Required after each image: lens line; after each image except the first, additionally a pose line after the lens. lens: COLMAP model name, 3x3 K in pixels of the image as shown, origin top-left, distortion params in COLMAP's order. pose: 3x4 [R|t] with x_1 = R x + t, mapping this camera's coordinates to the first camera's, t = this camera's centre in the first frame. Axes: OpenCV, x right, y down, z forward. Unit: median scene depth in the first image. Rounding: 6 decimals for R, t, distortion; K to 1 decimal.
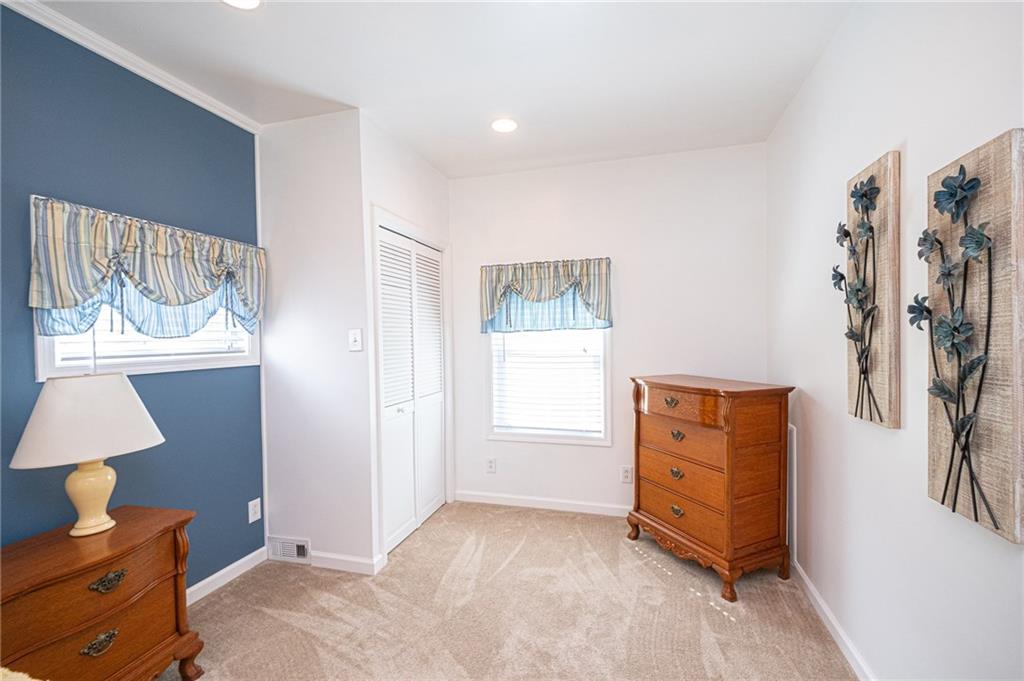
lens RADIAL K [[441.1, 0, 512.0], [0, 441.1, 340.5], [0, 0, 1]] dist [-0.000357, -0.000086]
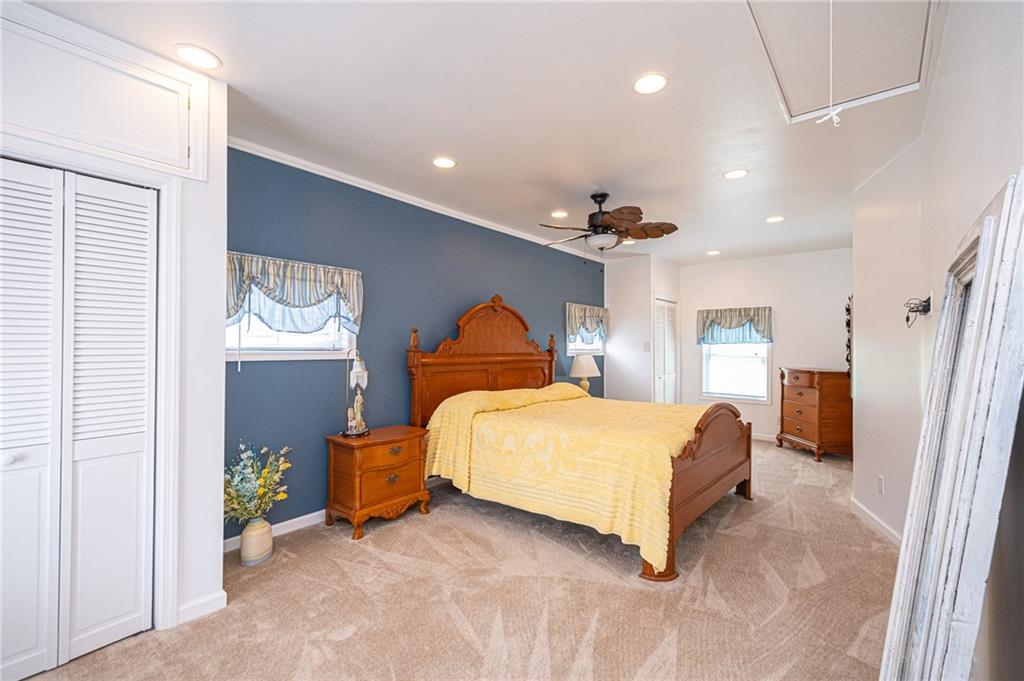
lens RADIAL K [[441.1, 0, 512.0], [0, 441.1, 340.5], [0, 0, 1]] dist [-0.000357, -0.000086]
pose [[0.915782, 0.015193, -0.401387, -0.039912], [-0.022749, 0.999642, -0.014064, 0.014423], [0.401030, 0.022011, 0.915801, -1.228784]]
